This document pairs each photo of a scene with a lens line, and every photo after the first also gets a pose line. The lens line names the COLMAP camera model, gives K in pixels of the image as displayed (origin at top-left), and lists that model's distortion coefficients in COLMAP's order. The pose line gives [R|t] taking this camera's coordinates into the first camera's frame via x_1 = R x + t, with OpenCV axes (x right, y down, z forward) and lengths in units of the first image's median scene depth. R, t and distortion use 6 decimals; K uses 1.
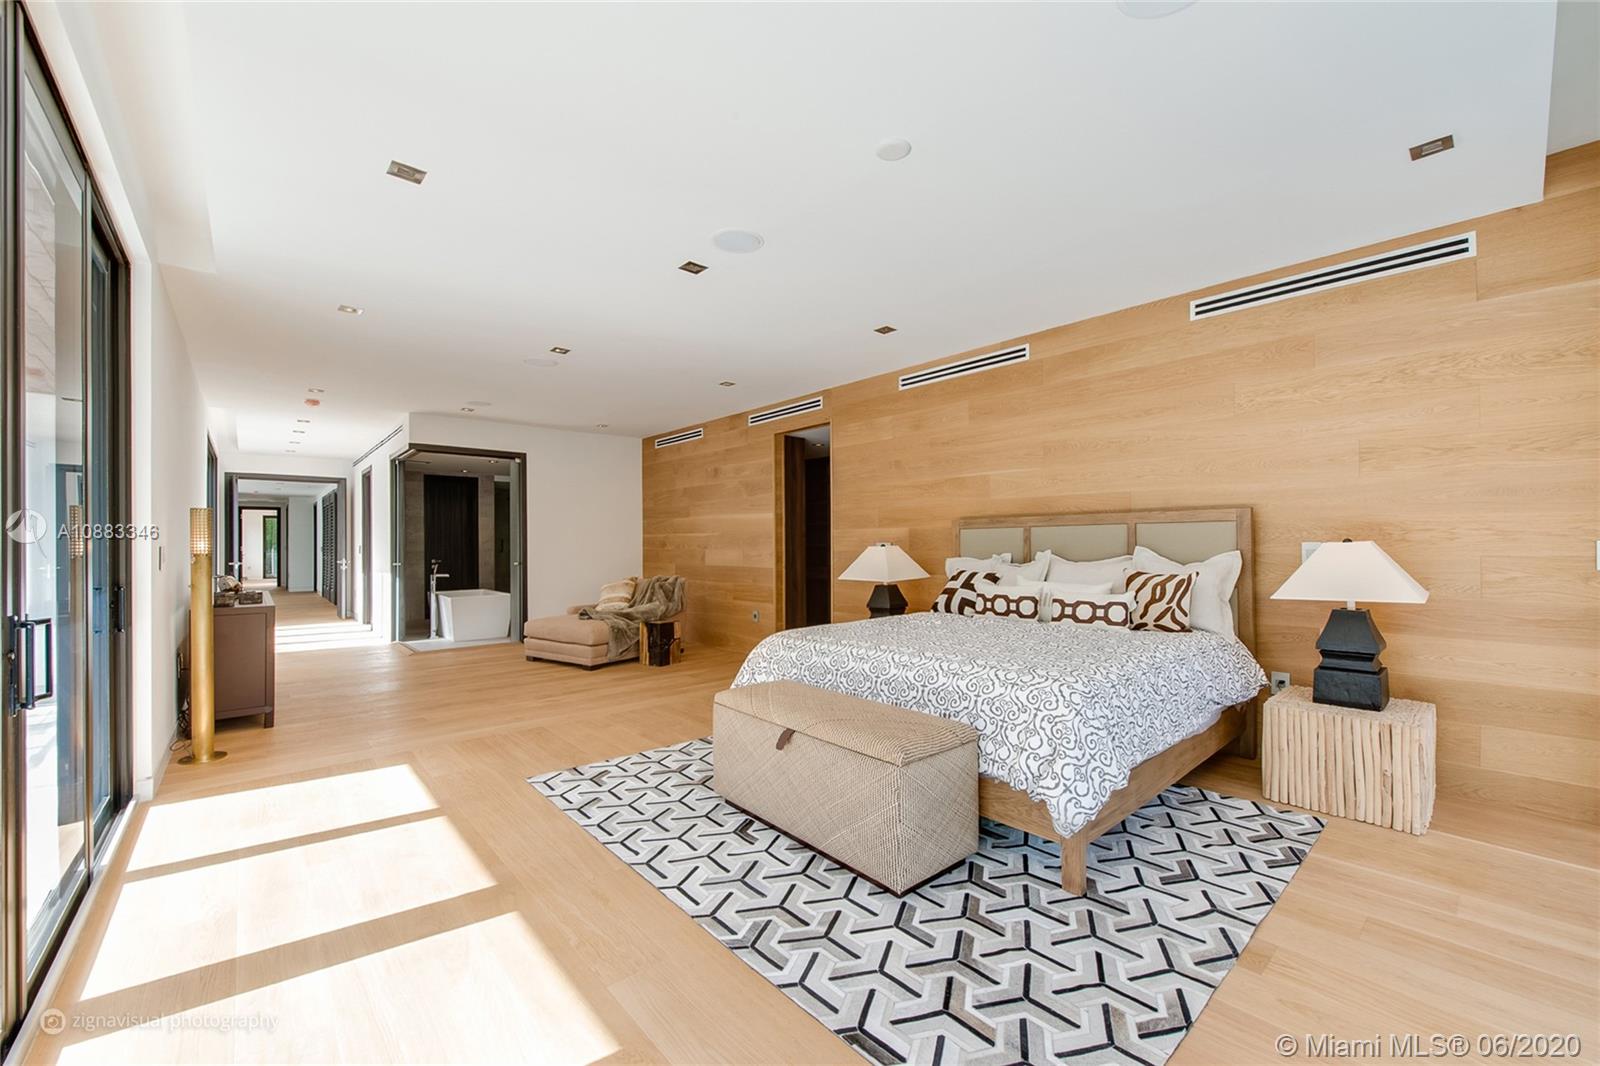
lens RADIAL K [[644.1, 0, 796.9], [0, 644.1, 533.5], [0, 0, 1]] dist [-0.000734, -0.000233]
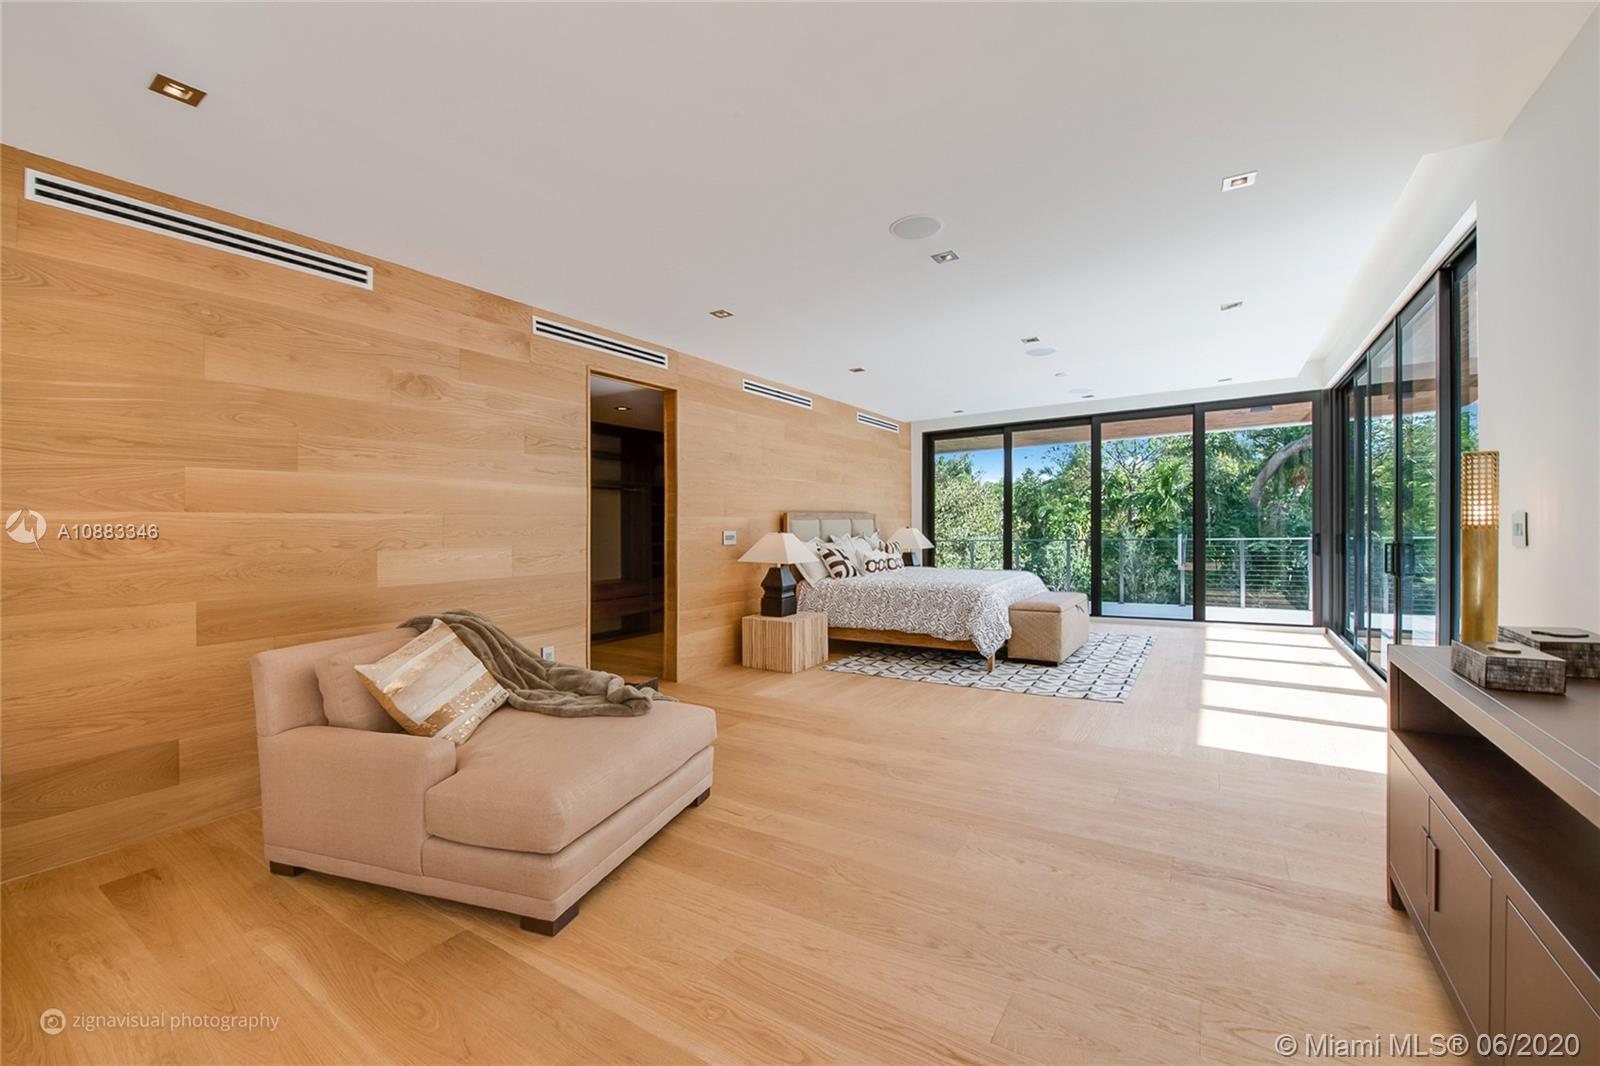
lens RADIAL K [[644.1, 0, 797.9], [0, 644.1, 532.1], [0, 0, 1]] dist [-0.000734, -0.000233]
pose [[-0.273038, 0.004384, 0.961993, -0.726461], [0.003657, 0.999987, -0.003519, 0.016535], [-0.961996, 0.002557, -0.273050, 0.965457]]
